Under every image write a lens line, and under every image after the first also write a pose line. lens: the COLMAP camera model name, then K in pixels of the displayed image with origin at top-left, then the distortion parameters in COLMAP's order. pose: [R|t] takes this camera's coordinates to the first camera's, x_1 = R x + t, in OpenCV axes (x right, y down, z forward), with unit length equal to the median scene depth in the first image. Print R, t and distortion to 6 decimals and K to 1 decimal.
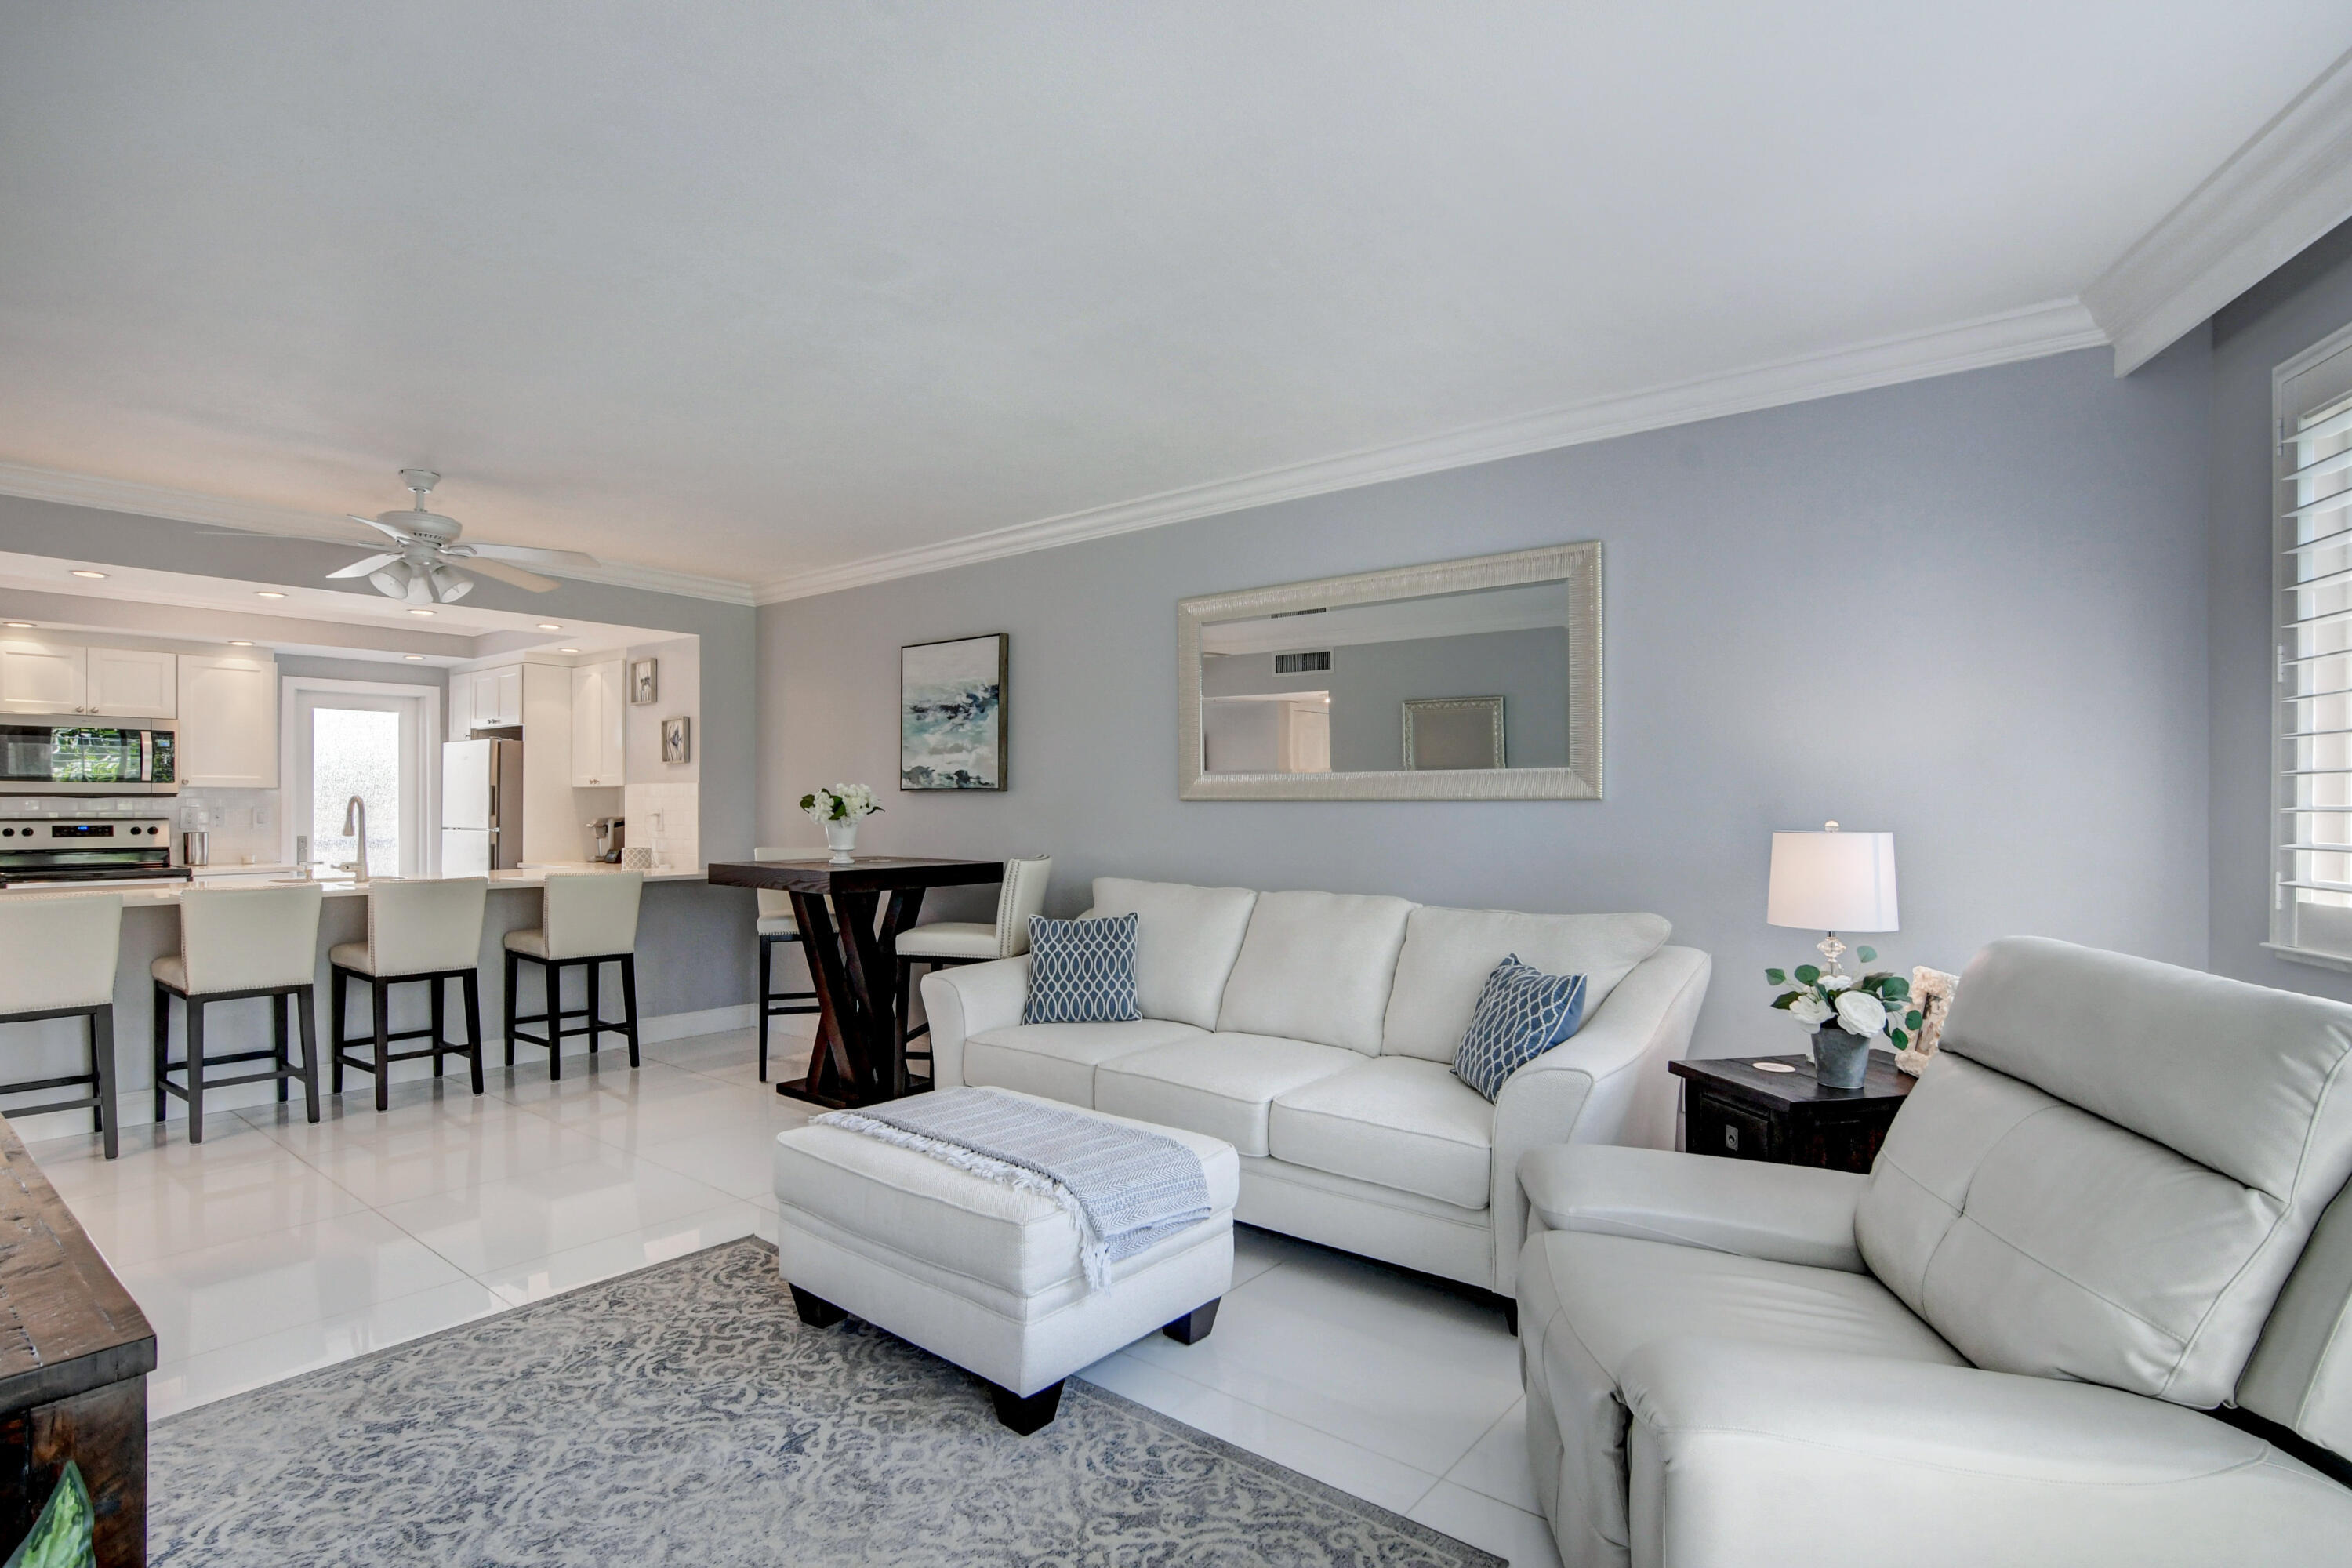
lens RADIAL K [[1146.0, 0, 1164.5], [0, 1146.0, 810.1], [0, 0, 1]] dist [-0.036388, 0.012947]
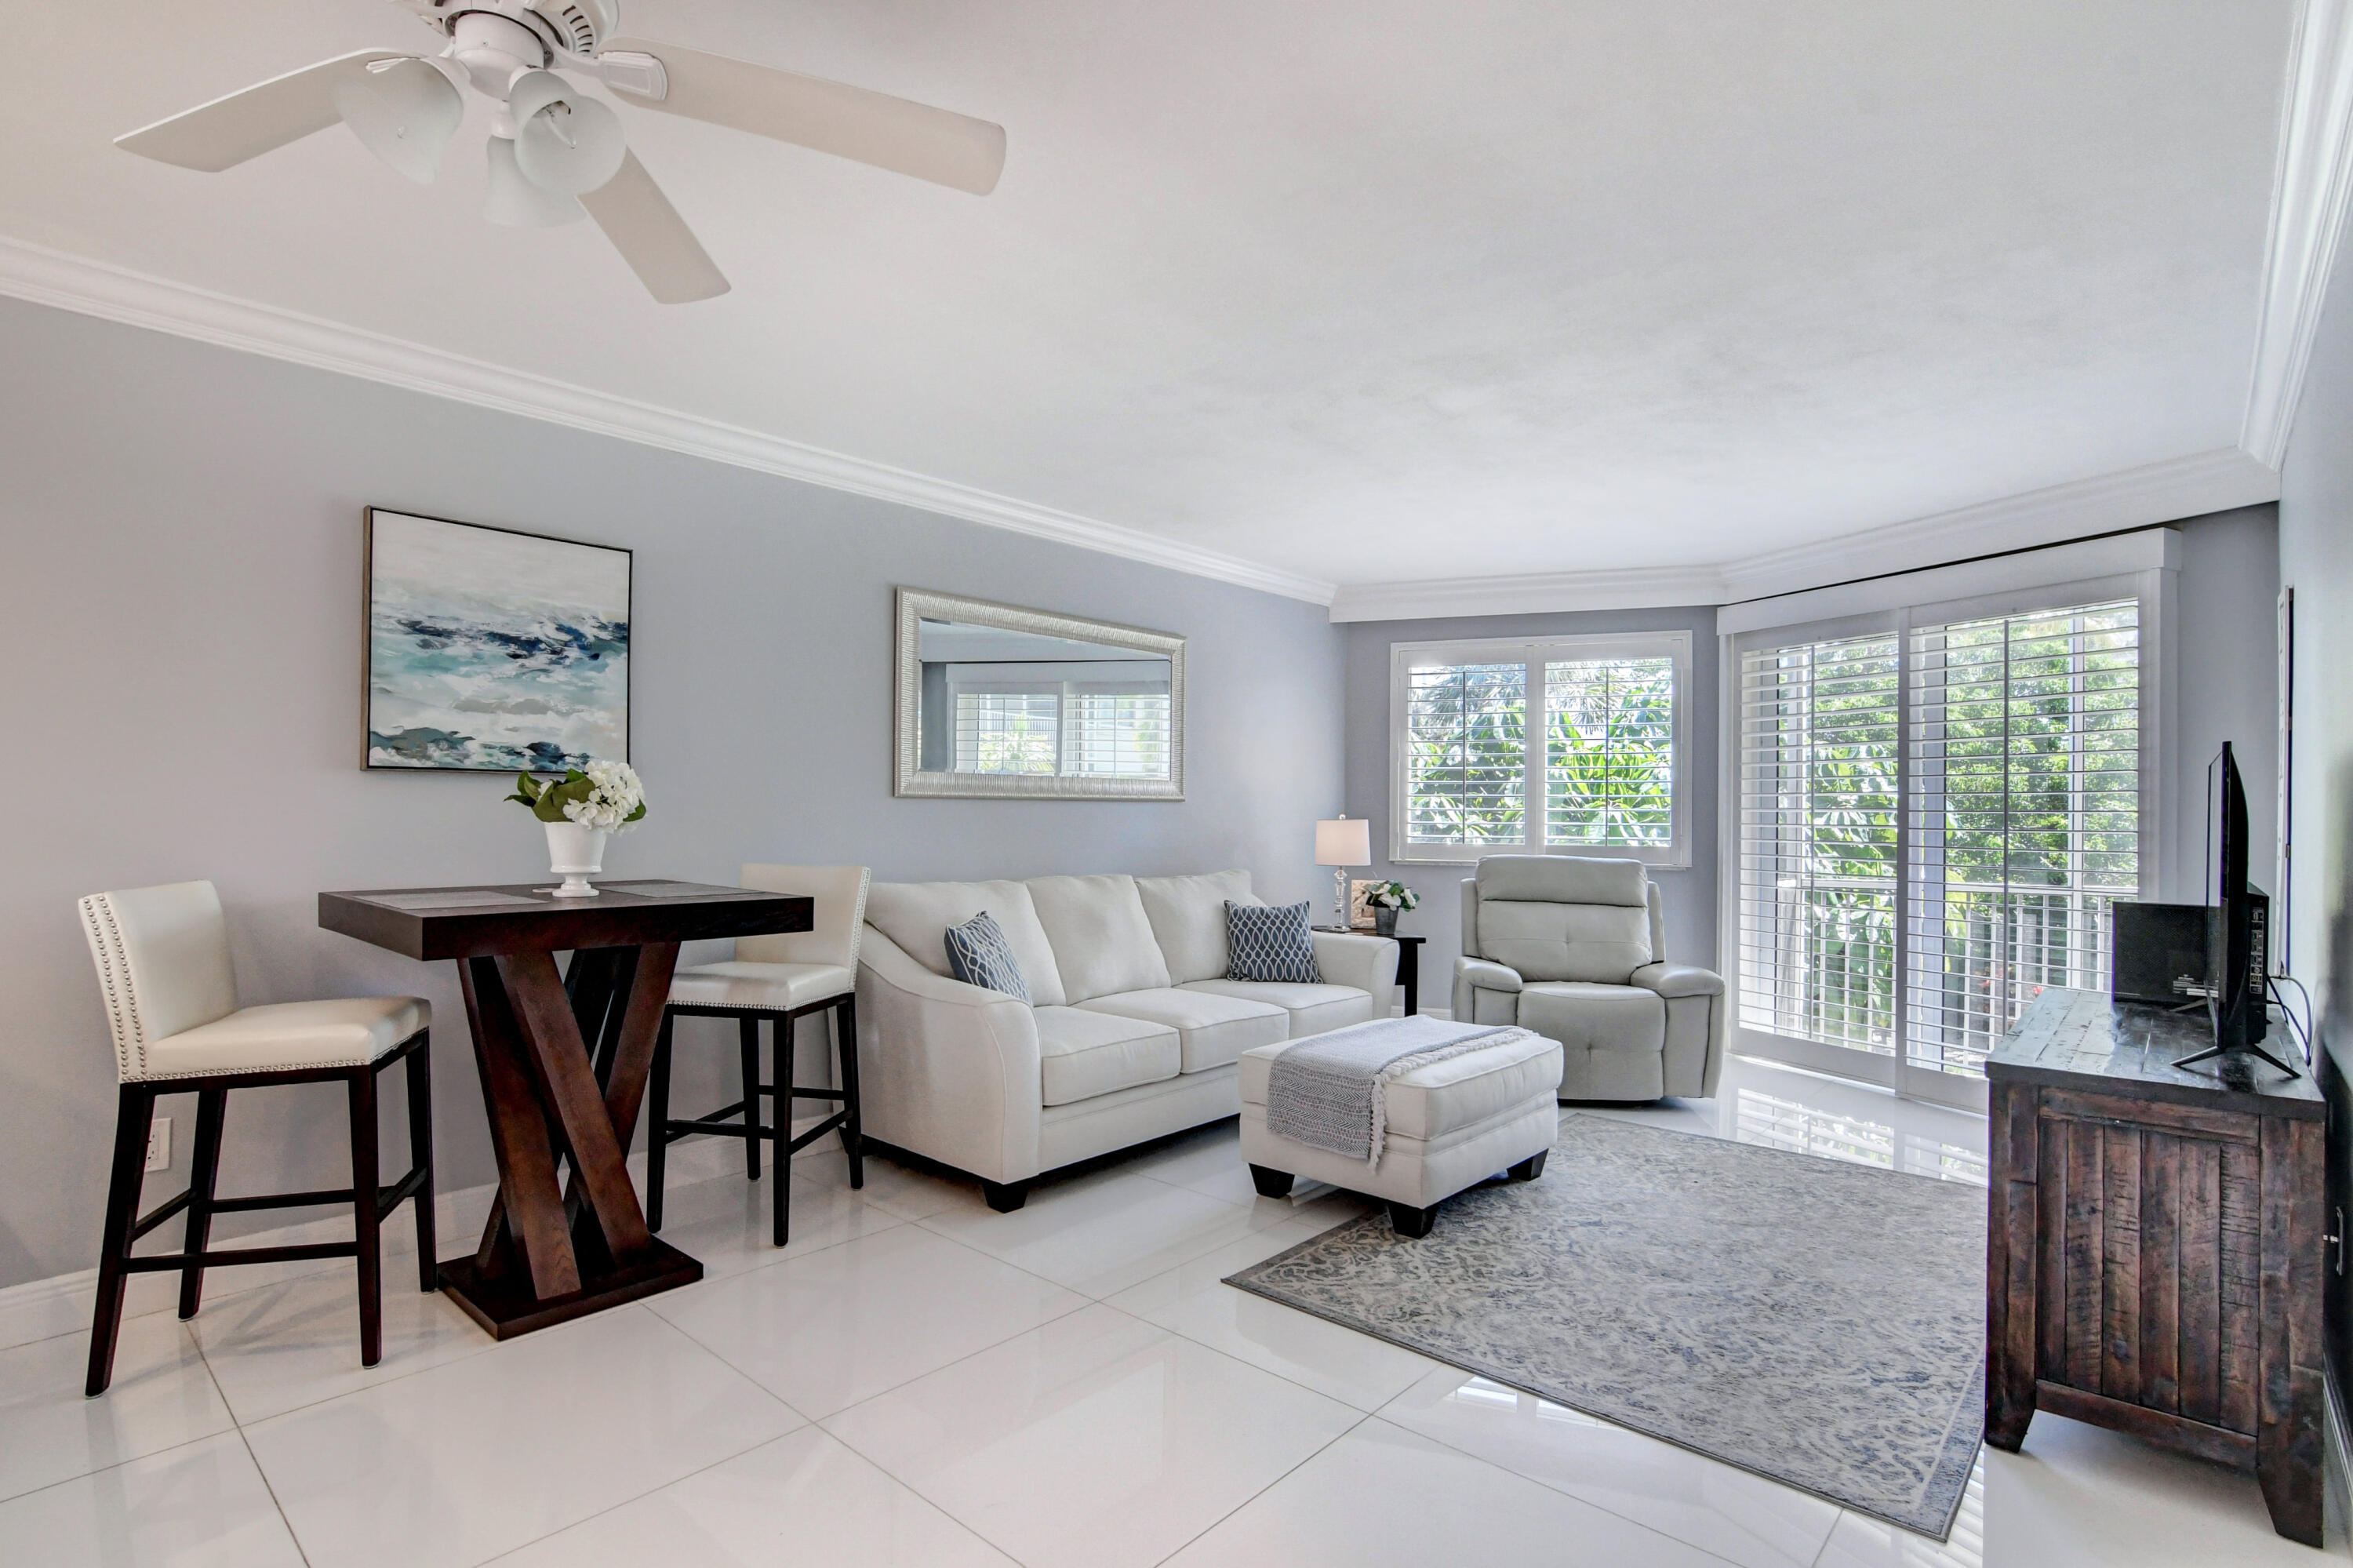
lens RADIAL K [[1146.6, 0, 1165.0], [0, 1146.6, 810.1], [0, 0, 1]] dist [-0.036388, 0.012947]
pose [[0.058905, 0.000624, 0.998263, -0.765316], [-0.002622, 0.999996, -0.000470, 0.002011], [-0.998260, -0.002589, 0.058906, 0.601364]]
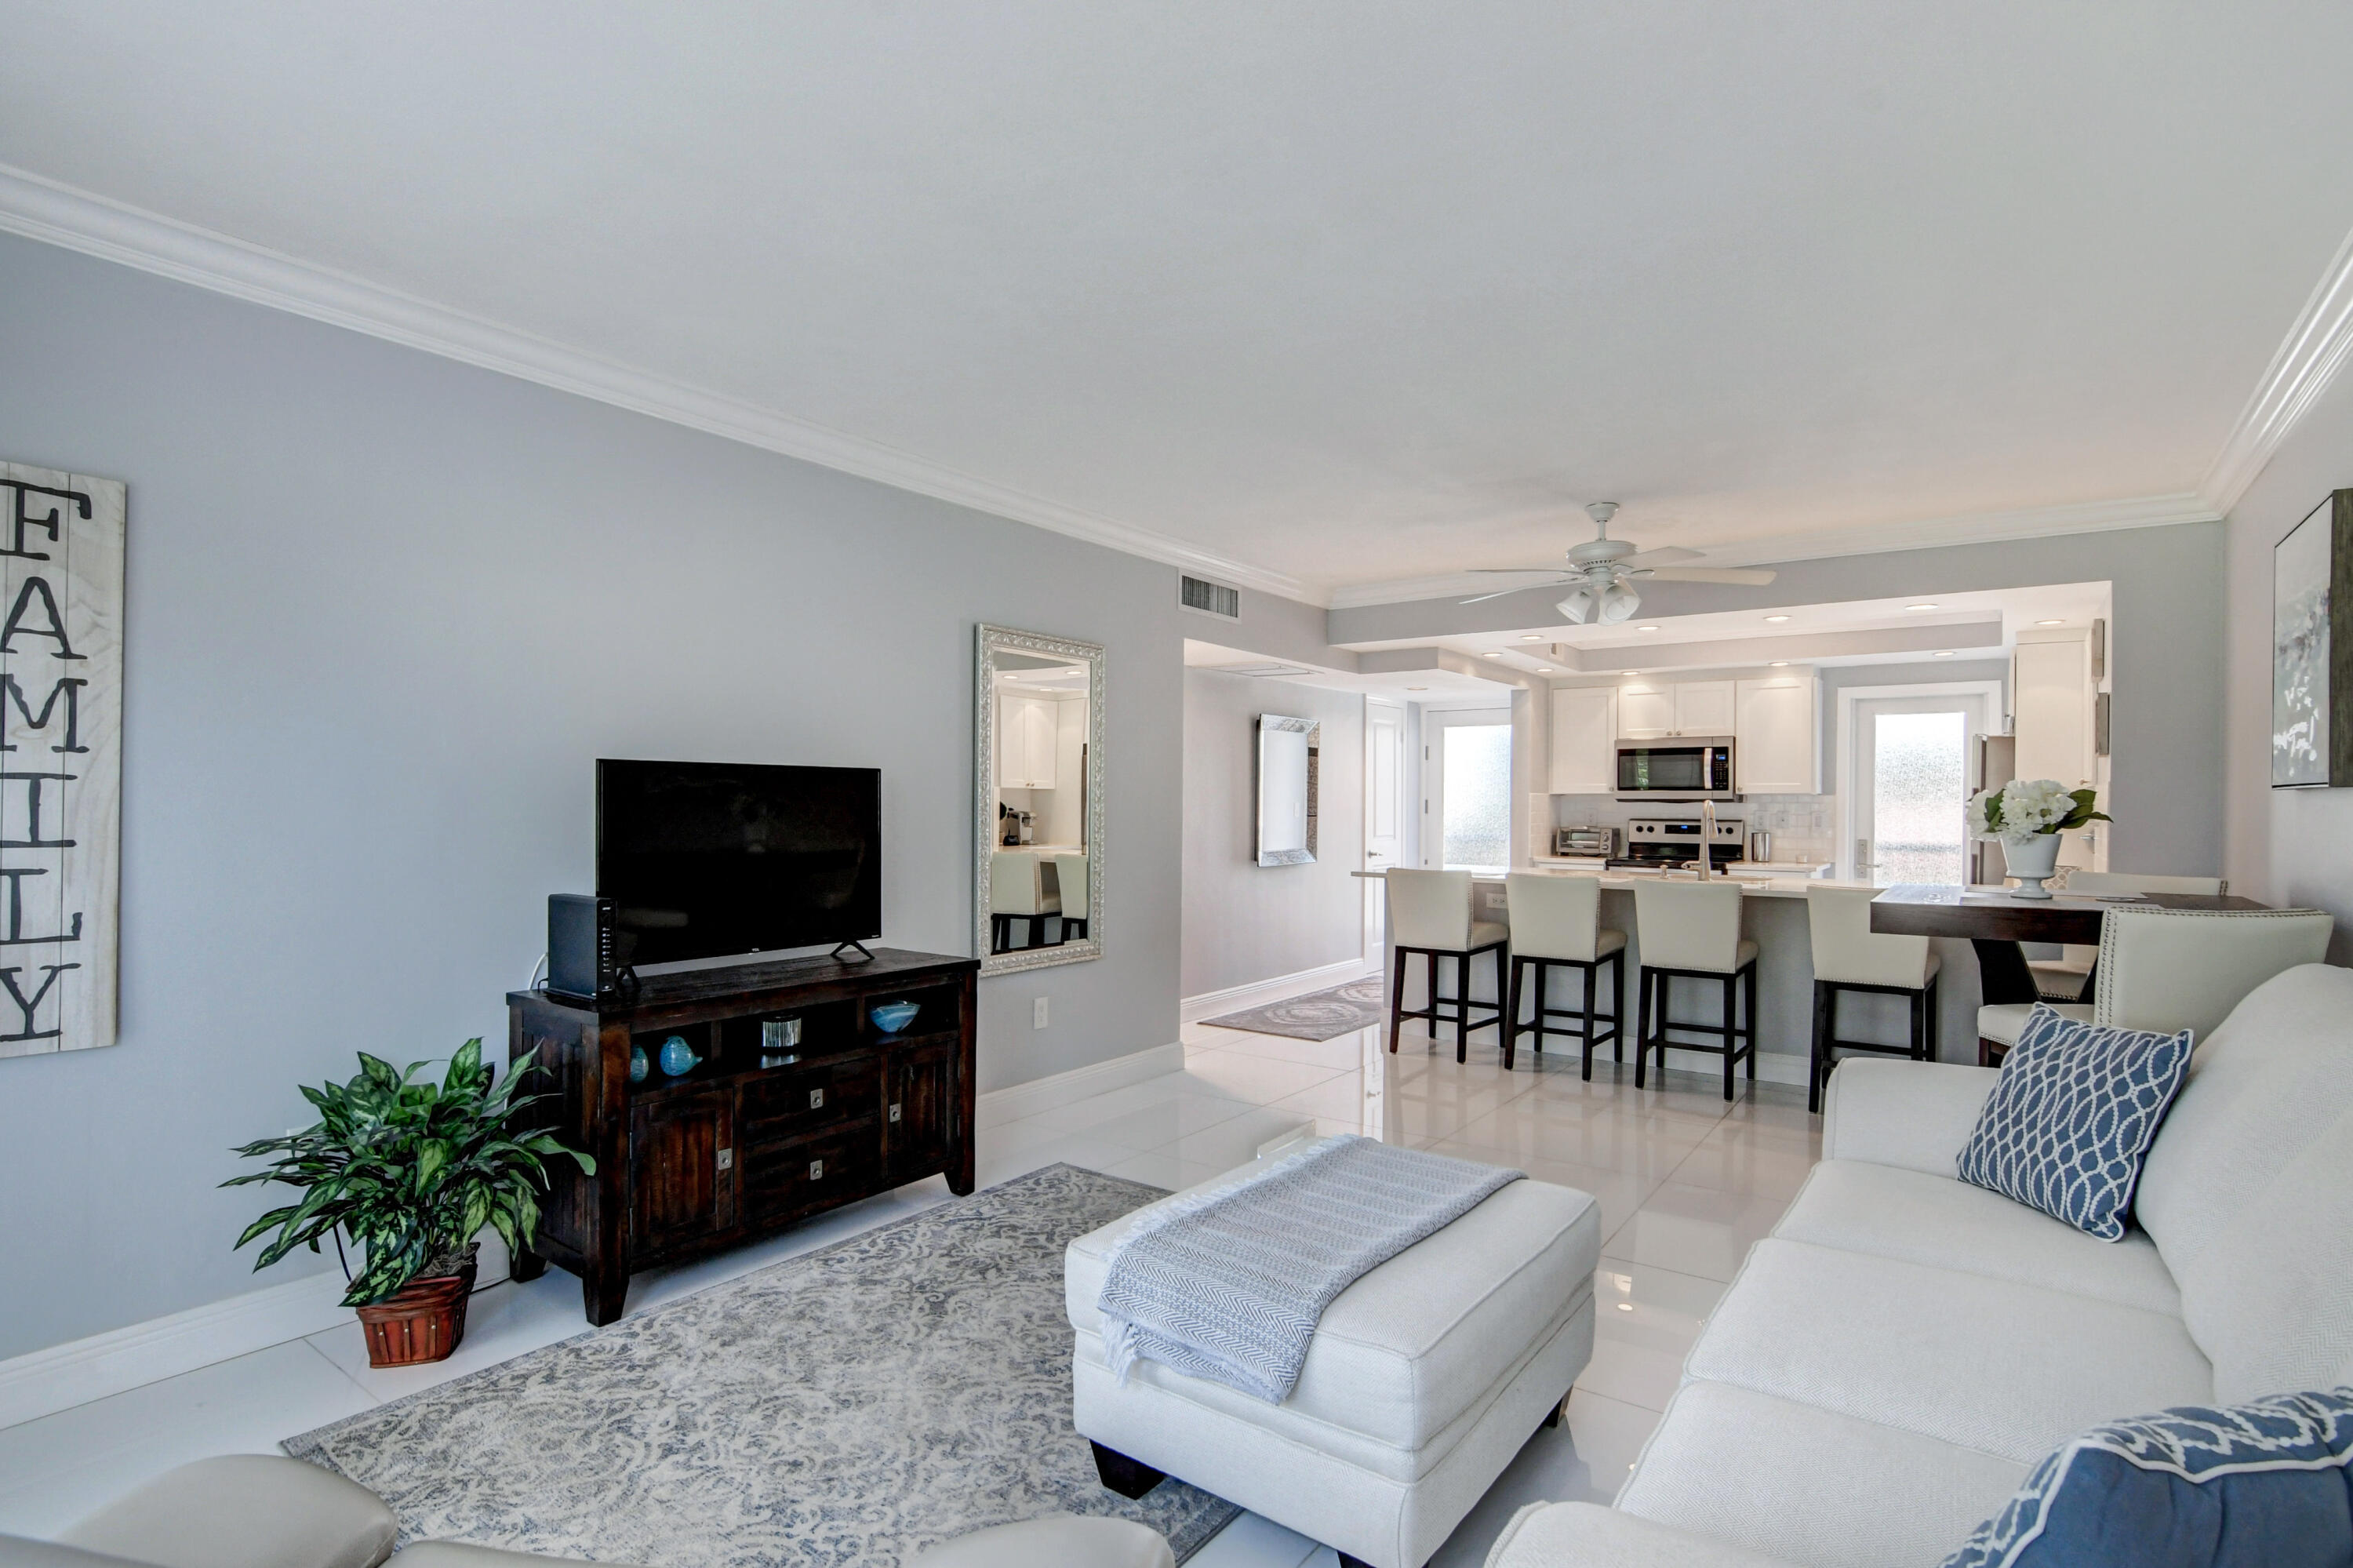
lens RADIAL K [[1146.6, 0, 1165.0], [0, 1146.6, 810.1], [0, 0, 1]] dist [-0.036388, 0.012947]
pose [[0.039954, 0.003613, -0.999195, 0.331139], [-0.010095, 0.999944, 0.003212, -0.001574], [0.999151, 0.009959, 0.039988, 0.416504]]
